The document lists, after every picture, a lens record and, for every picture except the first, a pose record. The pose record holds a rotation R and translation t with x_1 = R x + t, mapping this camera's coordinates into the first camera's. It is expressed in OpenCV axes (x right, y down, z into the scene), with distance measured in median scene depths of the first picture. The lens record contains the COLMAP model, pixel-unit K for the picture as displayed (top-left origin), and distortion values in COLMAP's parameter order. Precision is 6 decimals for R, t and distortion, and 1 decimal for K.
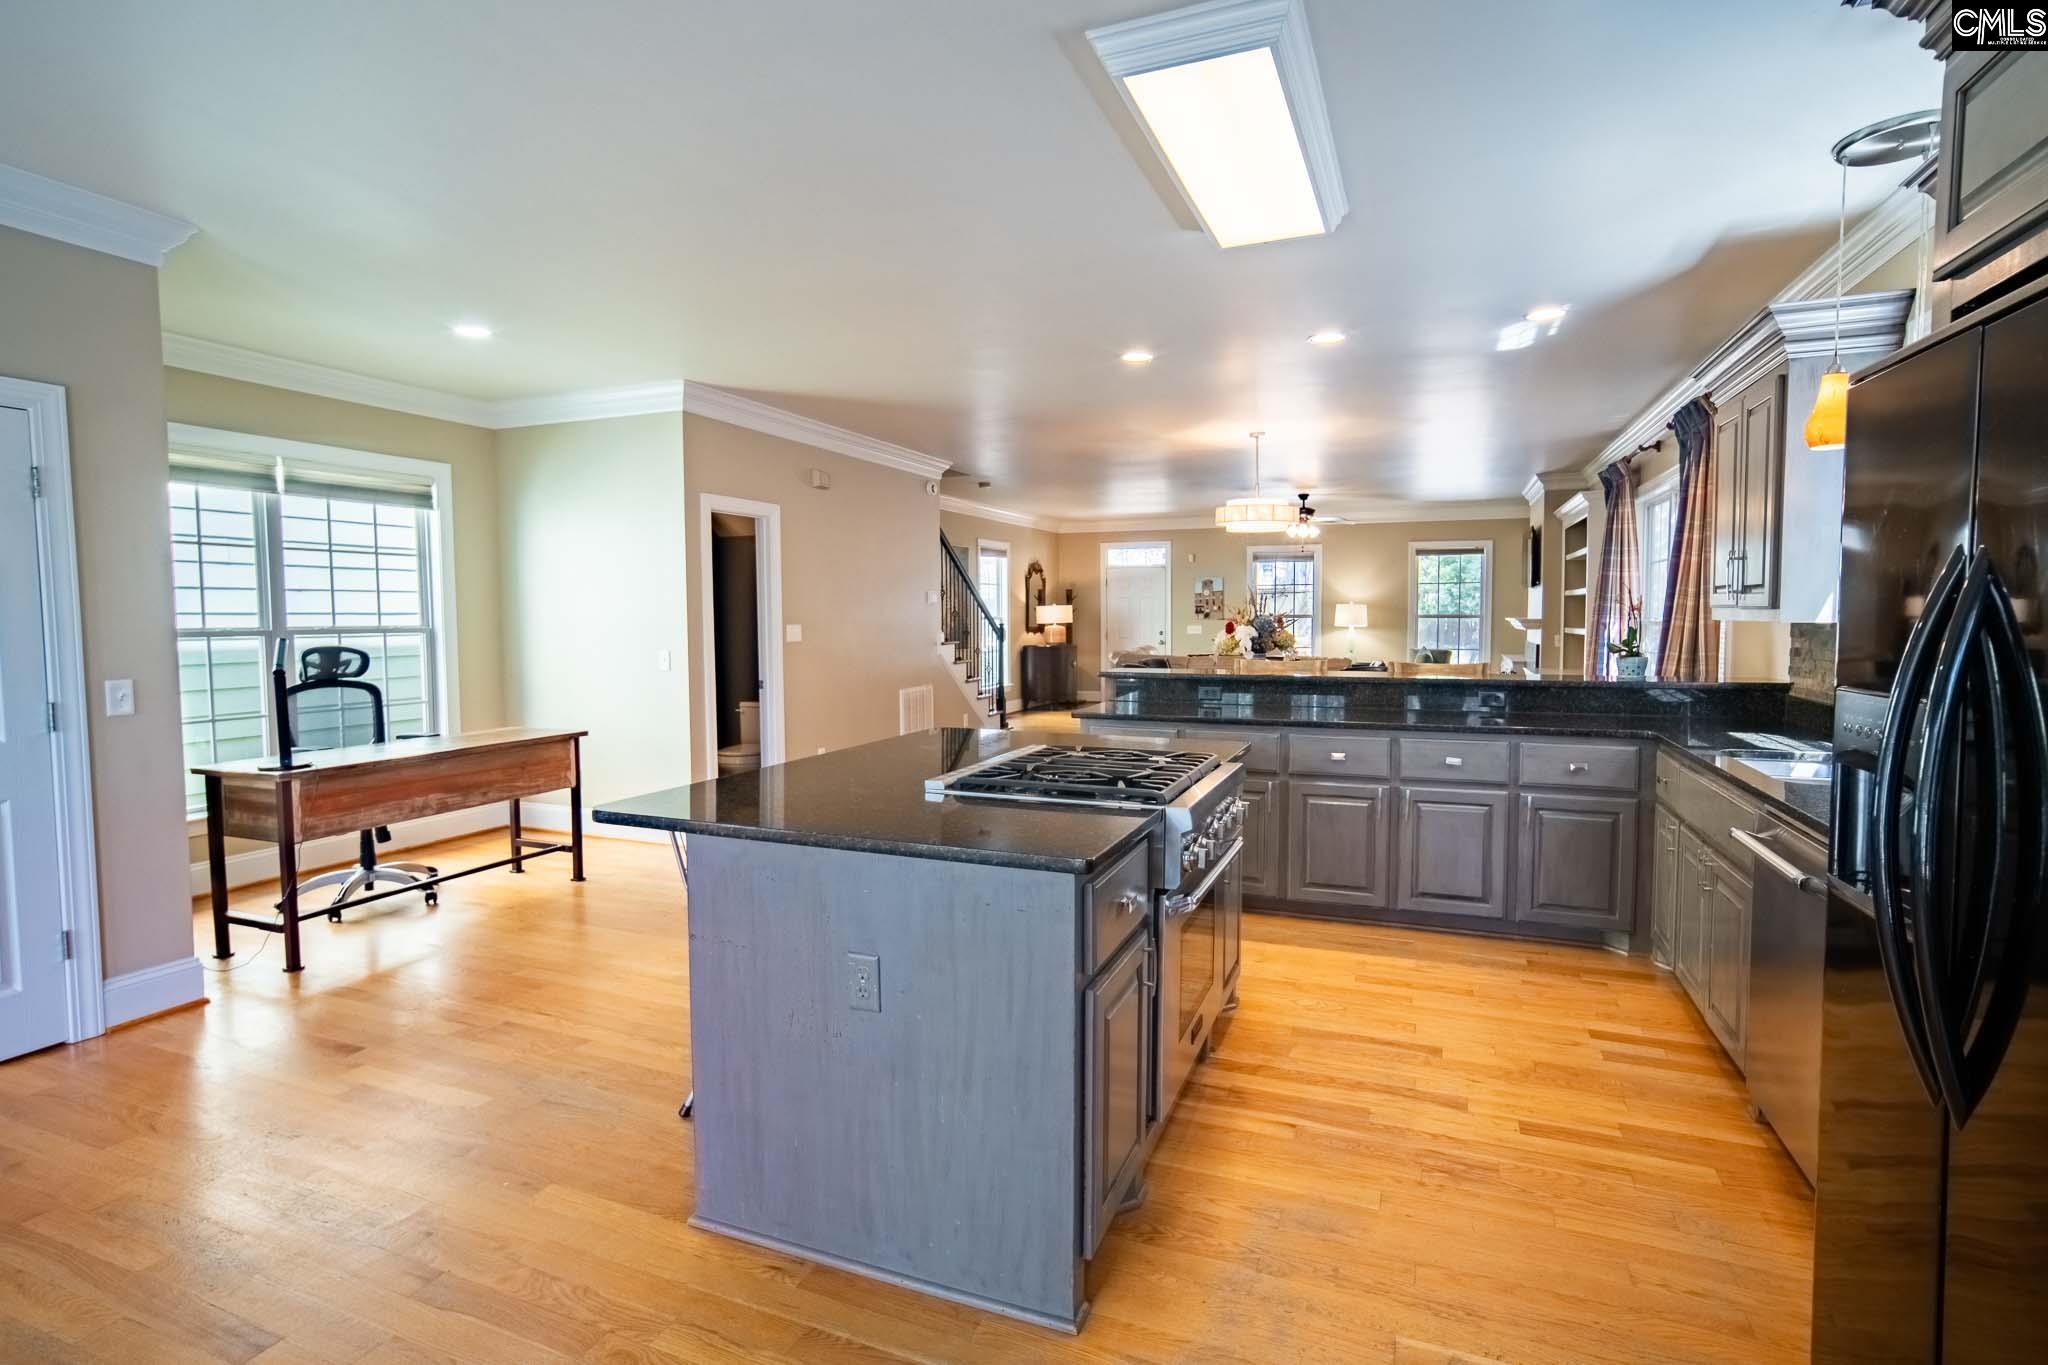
lens RADIAL K [[1004.9, 0, 1022.9], [0, 1004.9, 676.7], [0, 0, 1]] dist [-0.020040, 0.013690]
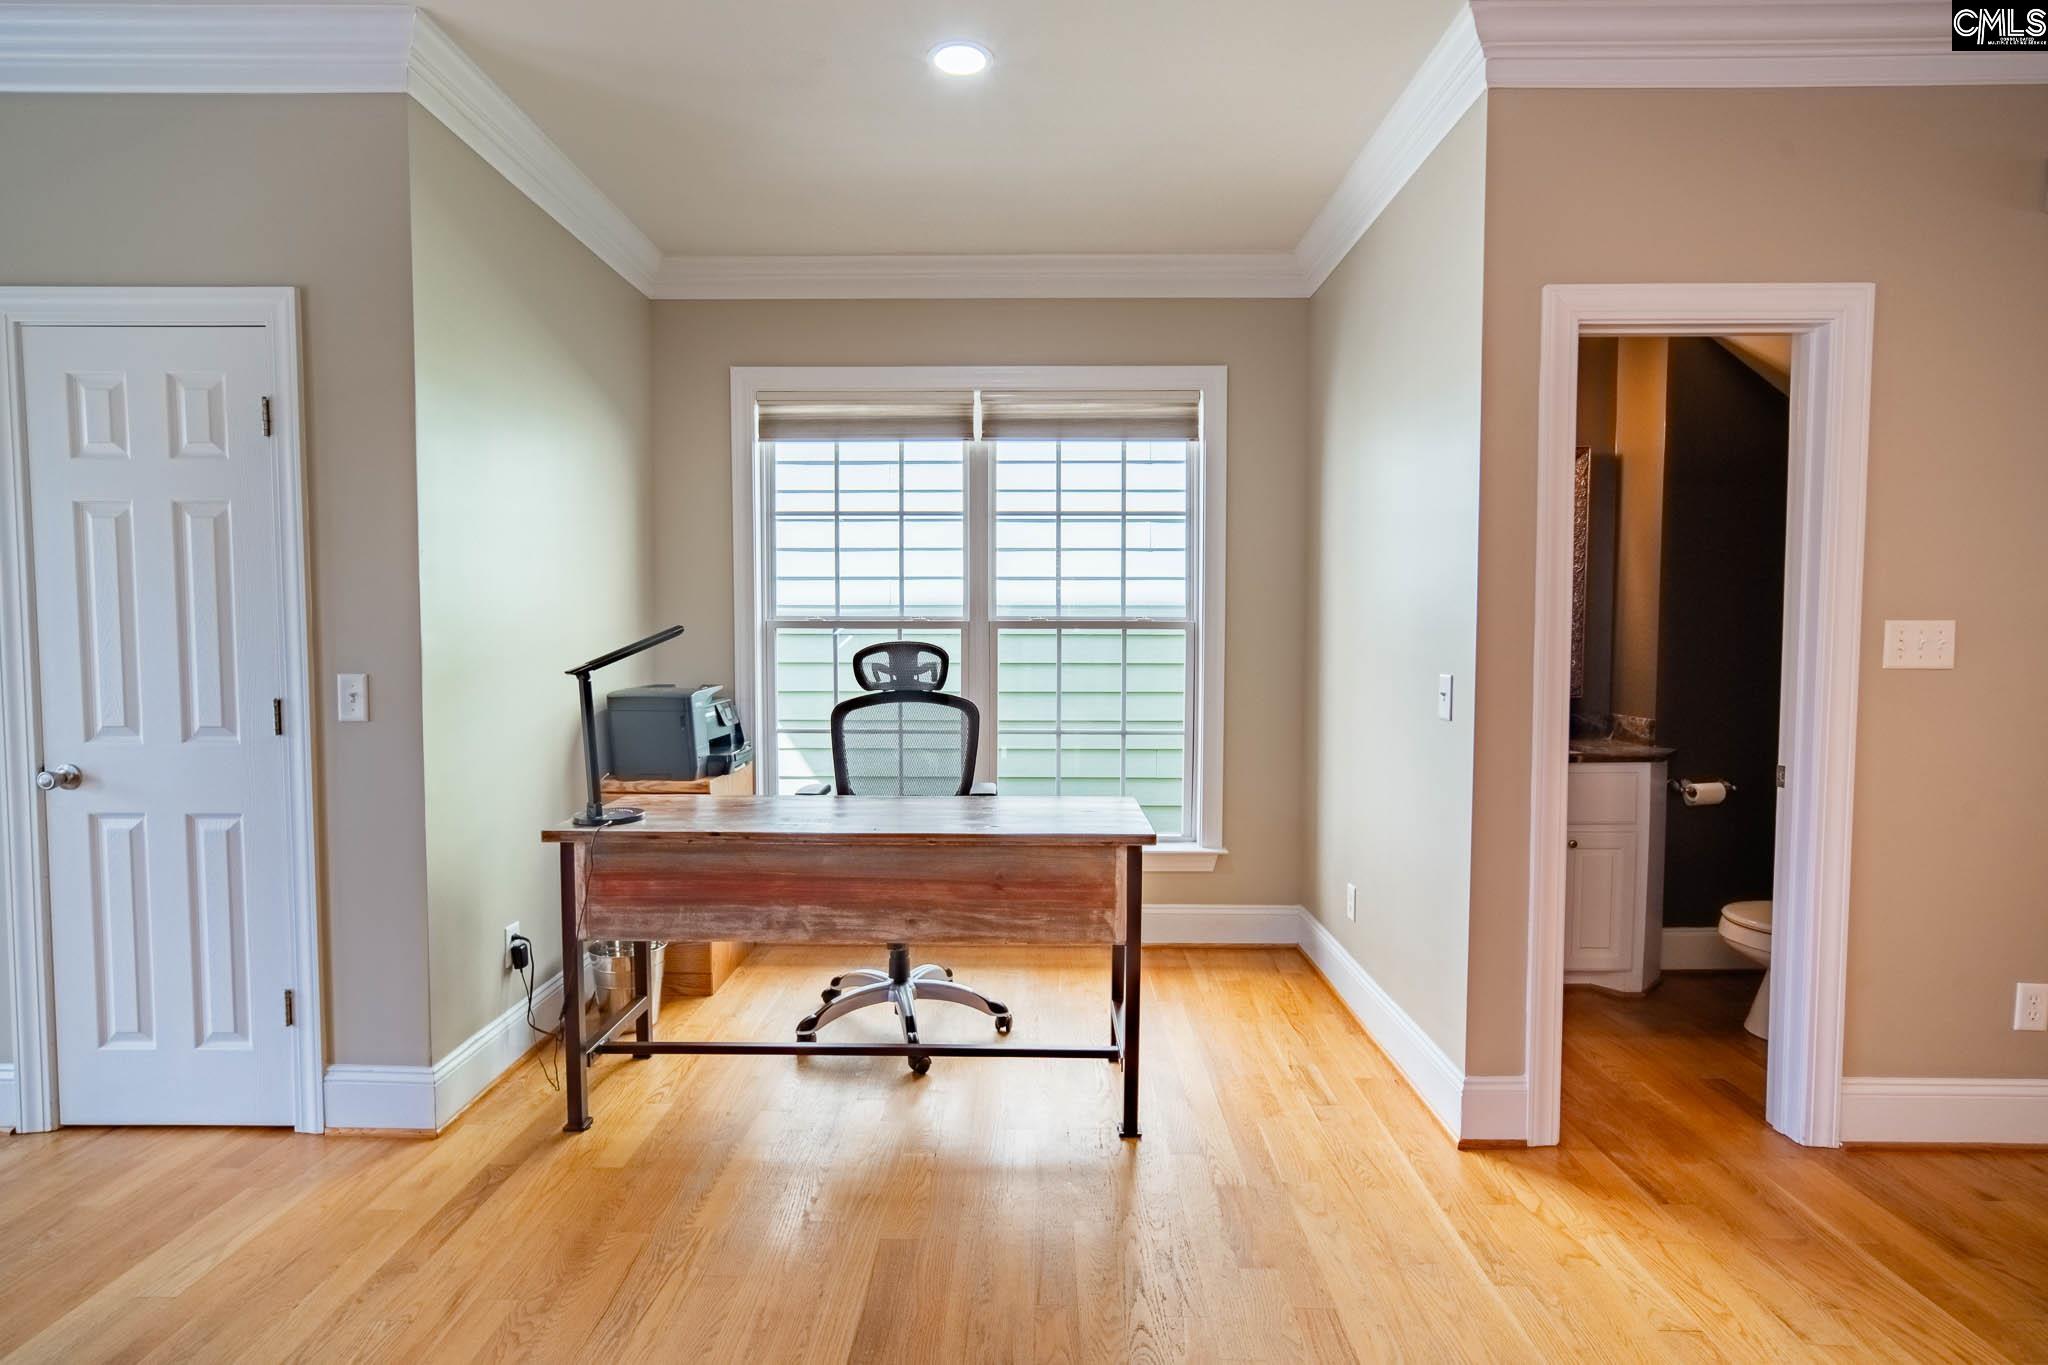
lens RADIAL K [[1004.9, 0, 1017.2], [0, 1004.9, 669.9], [0, 0, 1]] dist [-0.020040, 0.013690]
pose [[0.361422, 0.045935, -0.931270, -0.021216], [-0.061937, 0.997762, 0.025178, -0.031564], [0.930343, 0.048580, 0.363459, 0.768728]]
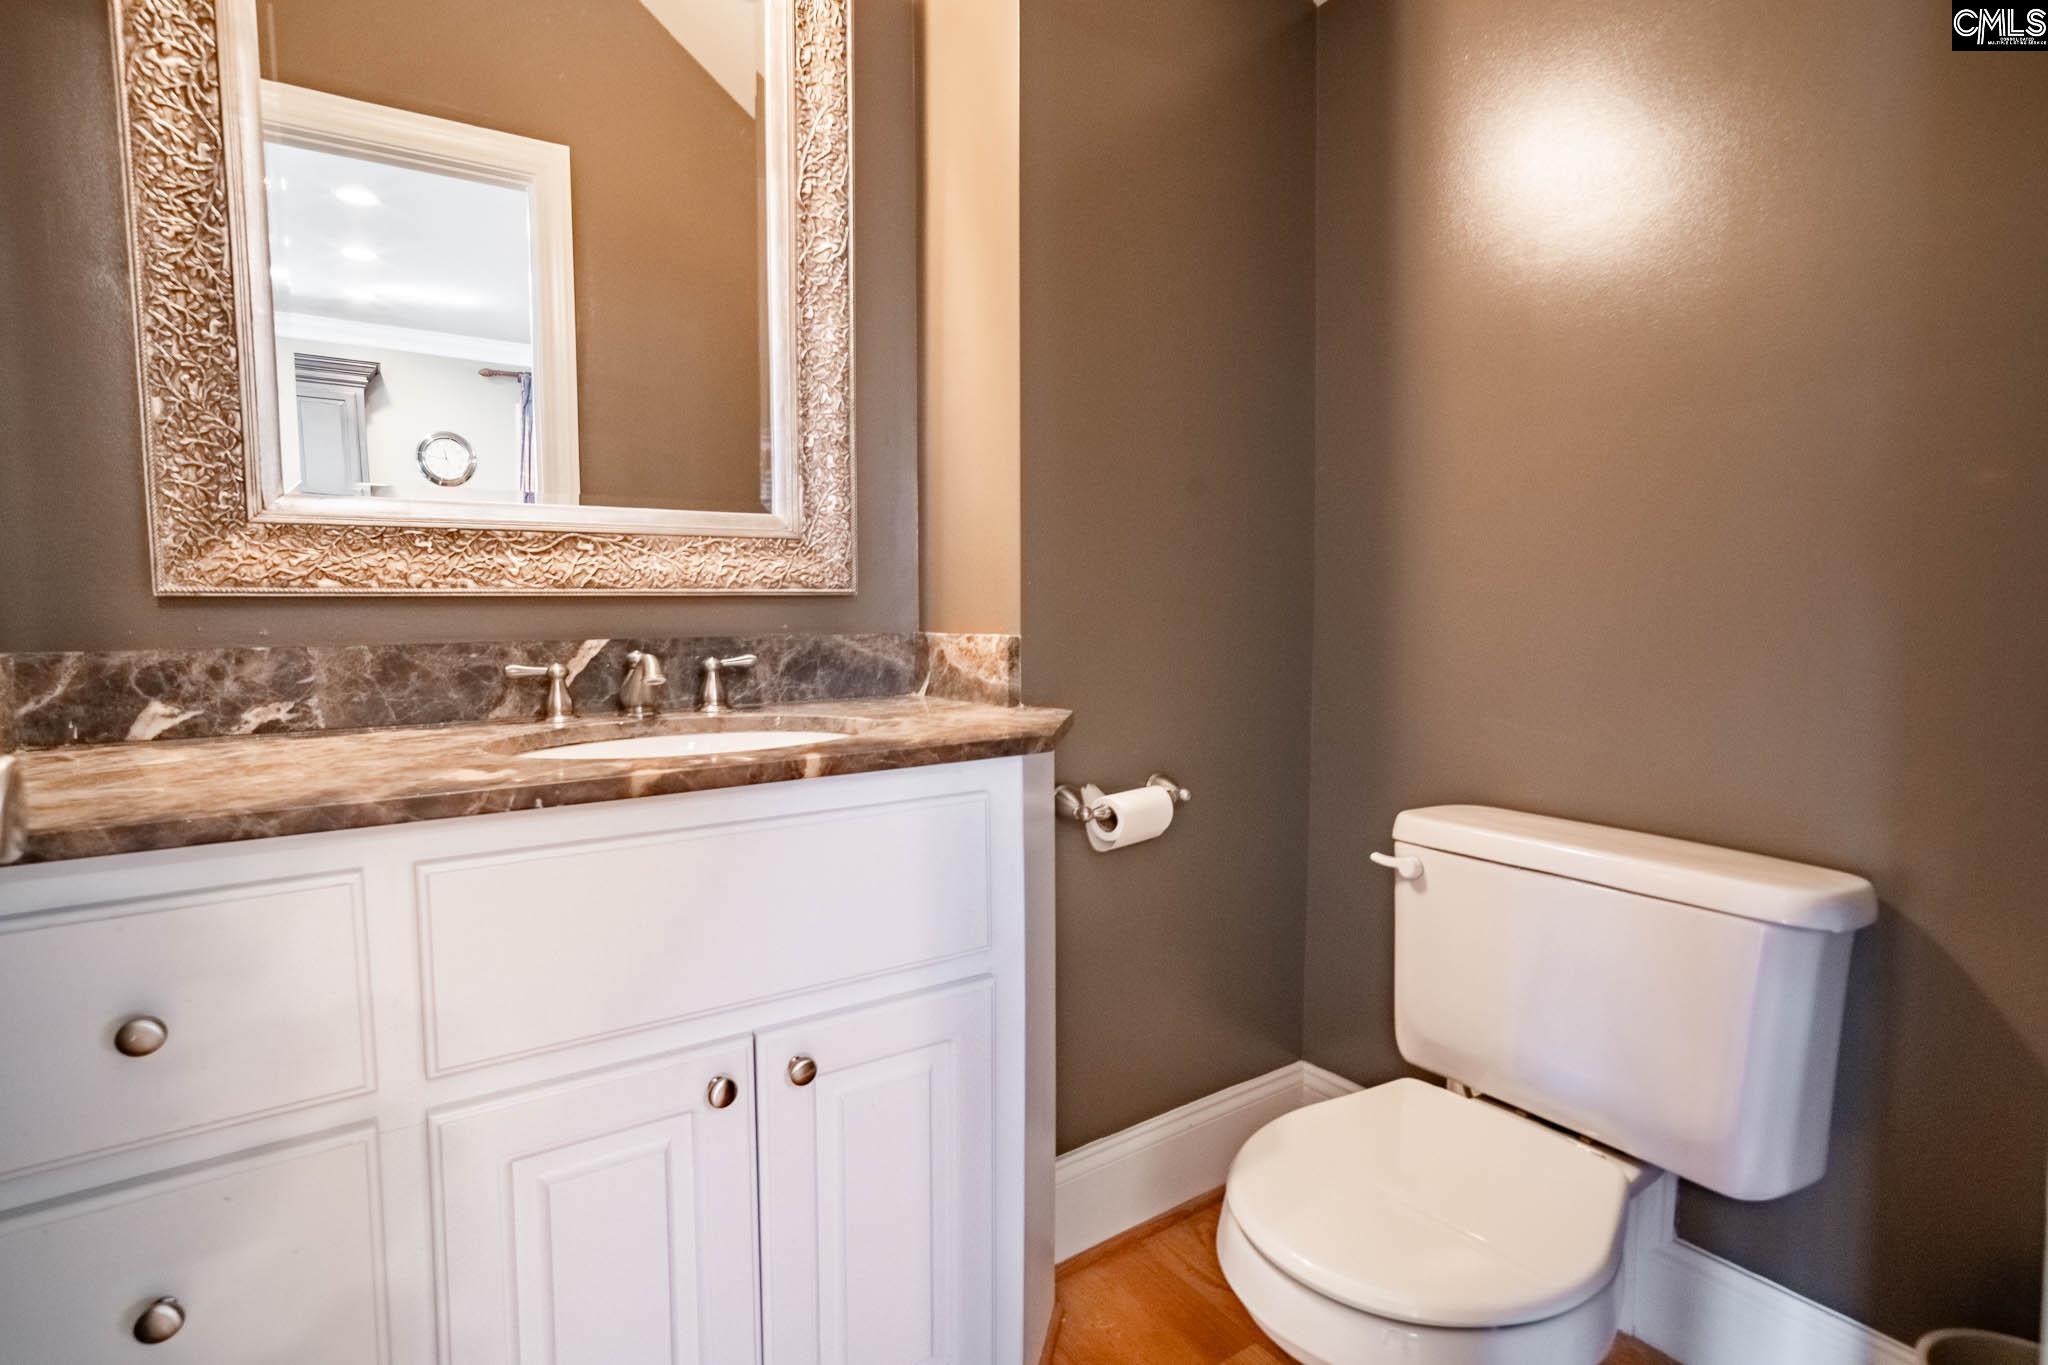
lens RADIAL K [[1004.9, 0, 1032.4], [0, 1004.9, 685.7], [0, 0, 1]] dist [-0.020040, 0.013690]
pose [[0.823300, 0.035965, -0.566466, -0.249360], [-0.026483, 0.999338, 0.024956, -0.010495], [0.566989, -0.005545, 0.823707, 1.078509]]
